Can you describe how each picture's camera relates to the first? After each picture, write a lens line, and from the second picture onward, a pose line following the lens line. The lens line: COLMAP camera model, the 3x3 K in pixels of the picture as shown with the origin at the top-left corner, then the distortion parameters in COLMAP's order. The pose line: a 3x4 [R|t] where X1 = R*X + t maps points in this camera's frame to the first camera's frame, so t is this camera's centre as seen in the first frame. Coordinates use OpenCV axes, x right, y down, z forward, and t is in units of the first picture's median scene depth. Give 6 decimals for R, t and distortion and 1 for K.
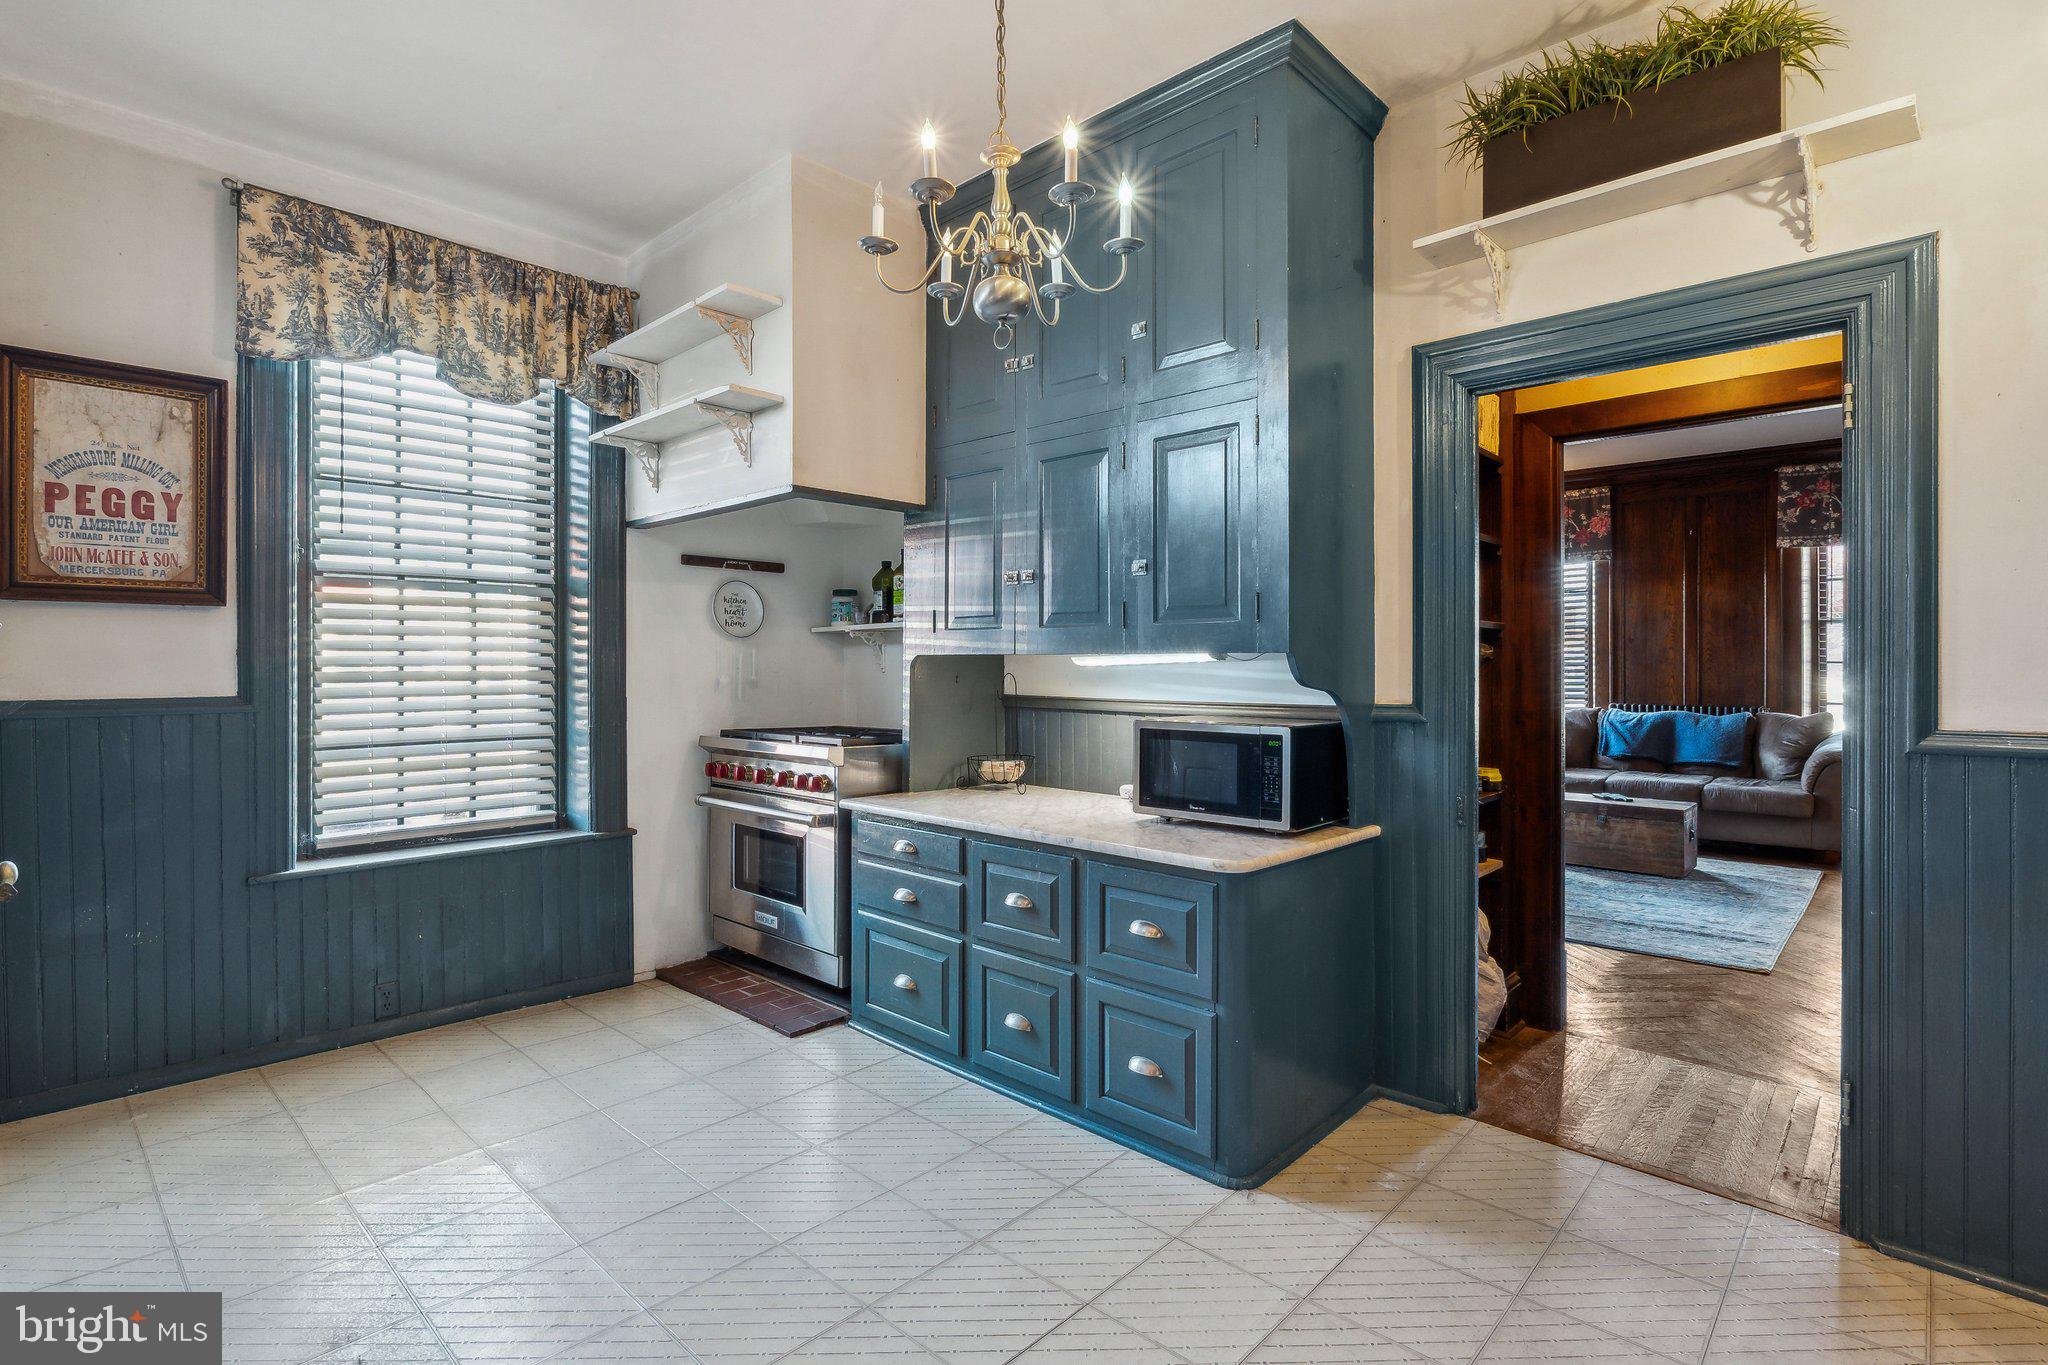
lens RADIAL K [[977.1, 0, 1018.8], [0, 977.1, 668.5], [0, 0, 1]] dist [-0.004651, 0.000379]
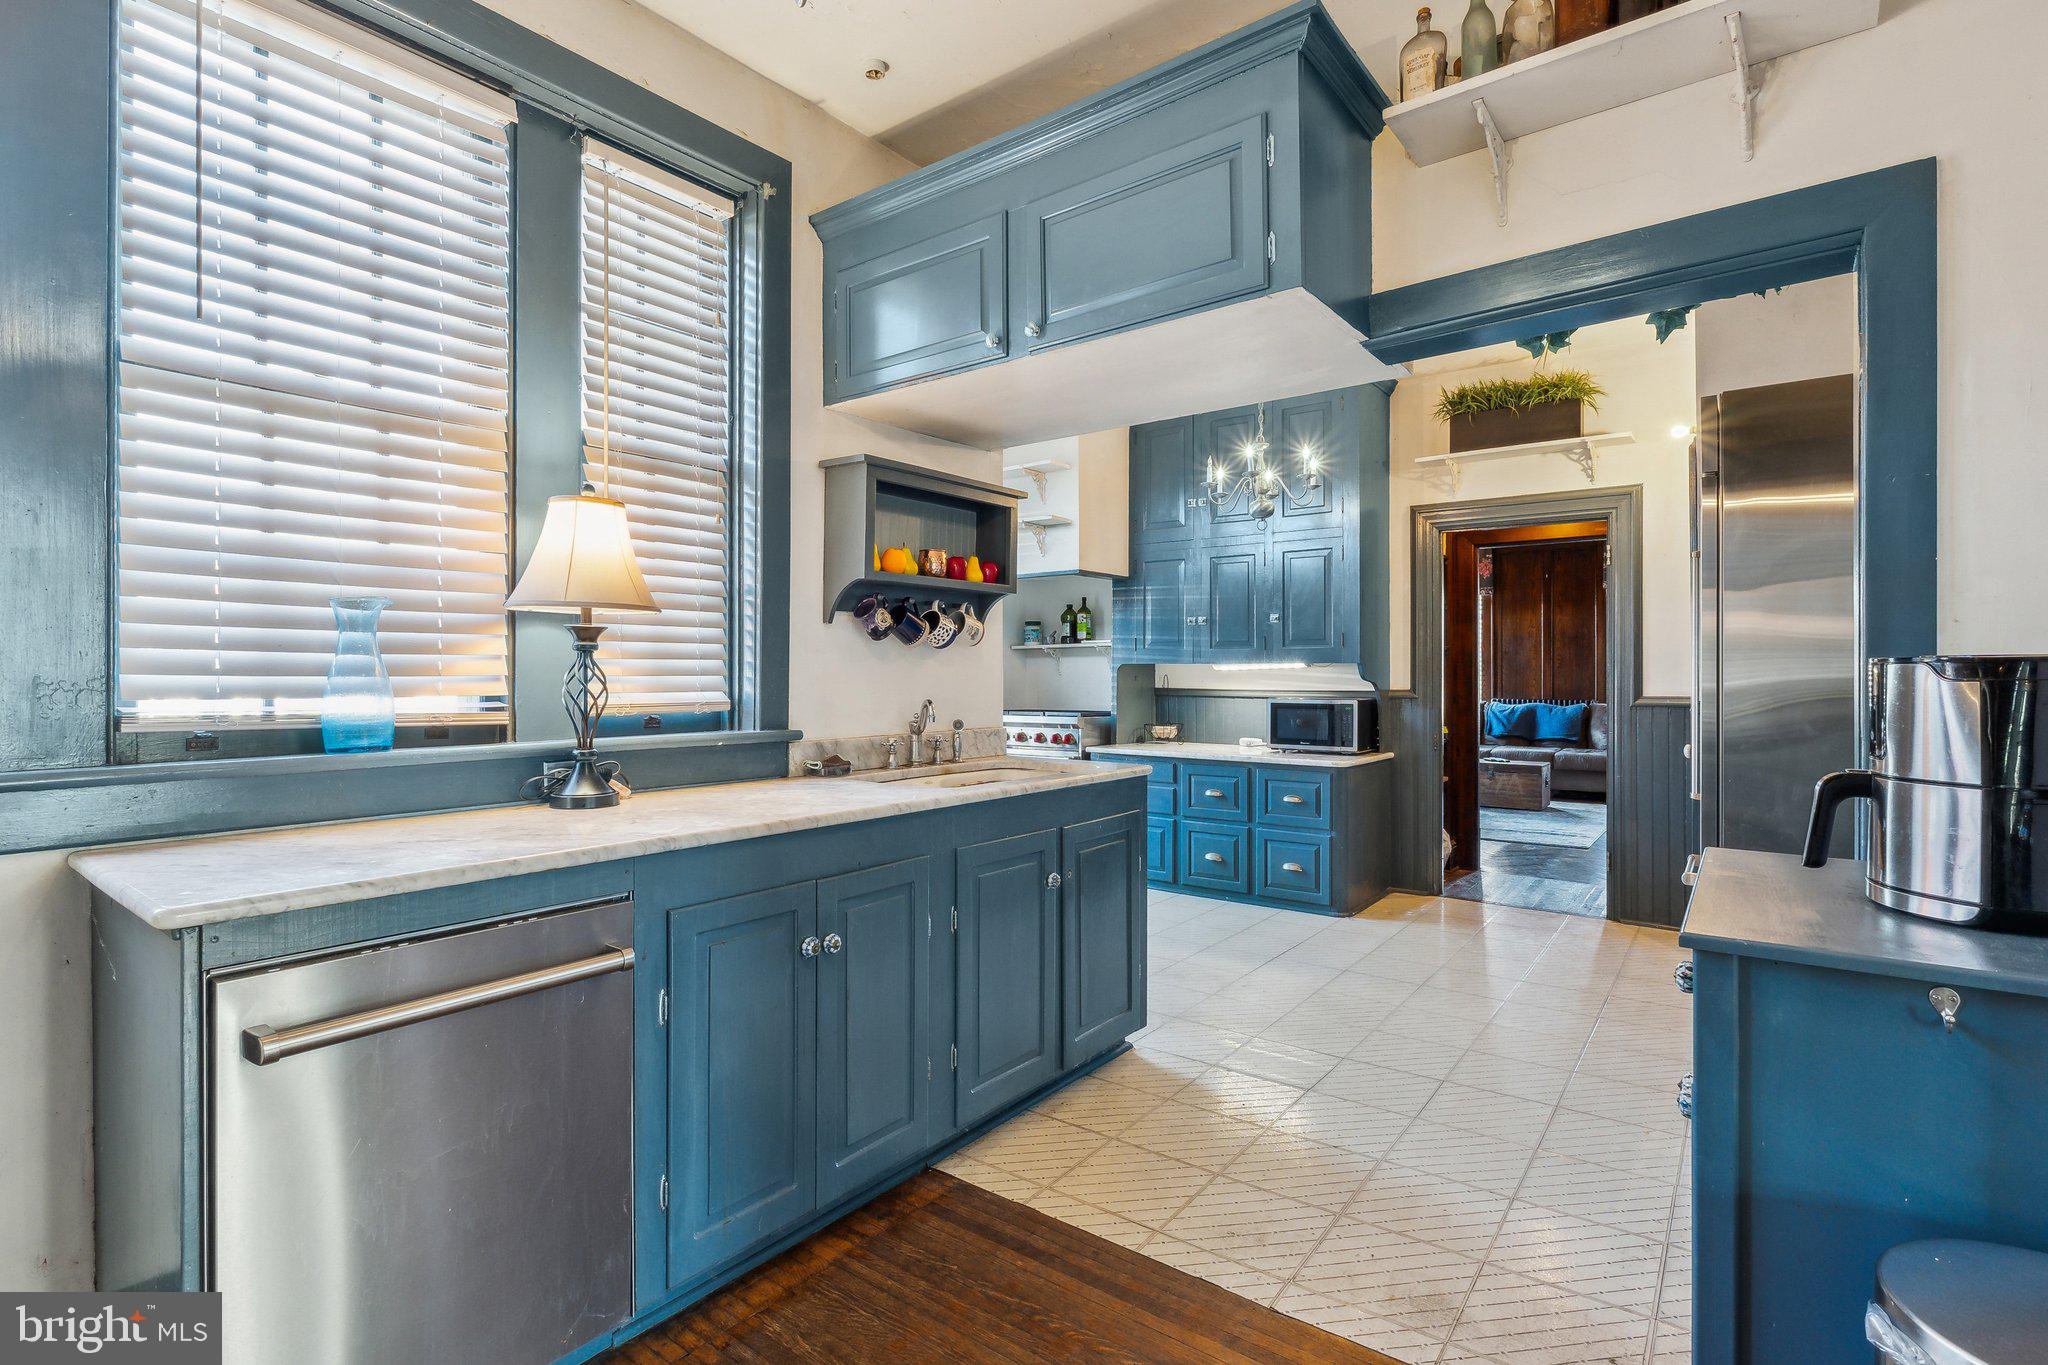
lens RADIAL K [[977.1, 0, 1023.8], [0, 977.1, 676.3], [0, 0, 1]] dist [-0.004651, 0.000379]
pose [[0.993963, -0.001646, 0.109699, -0.279986], [0.001733, 0.999998, -0.000698, 0.005360], [-0.109698, 0.000884, 0.993965, -0.412474]]
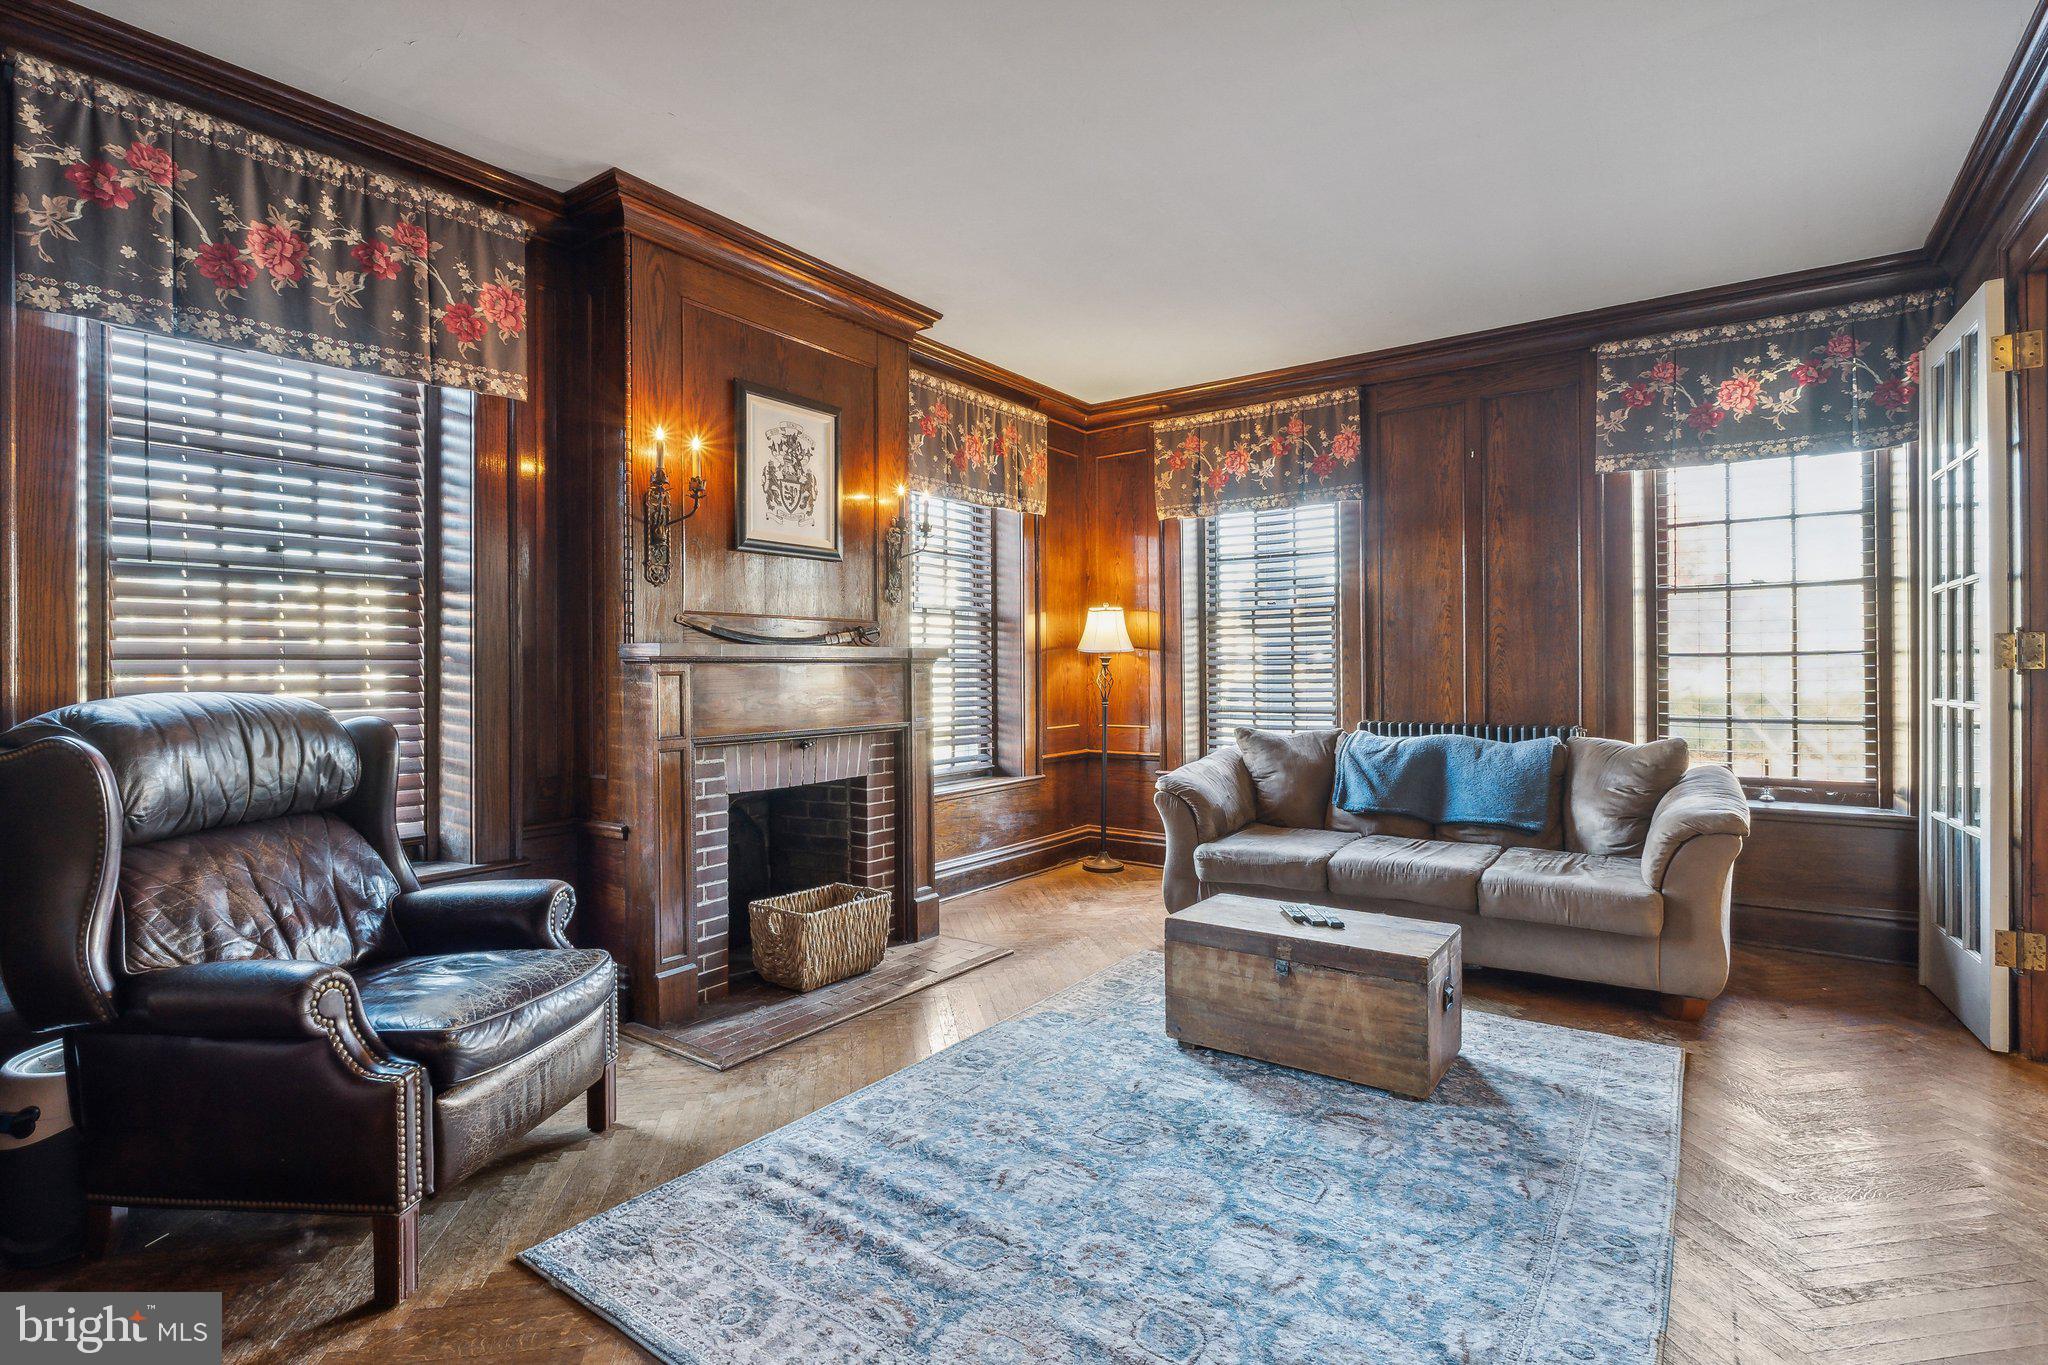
lens RADIAL K [[977.1, 0, 1025.0], [0, 977.1, 670.7], [0, 0, 1]] dist [-0.004651, 0.000379]
pose [[0.990558, -0.005335, 0.136987, 0.410661], [0.005687, 0.999981, -0.002178, 0.003337], [-0.136973, 0.002936, 0.990570, 0.537817]]
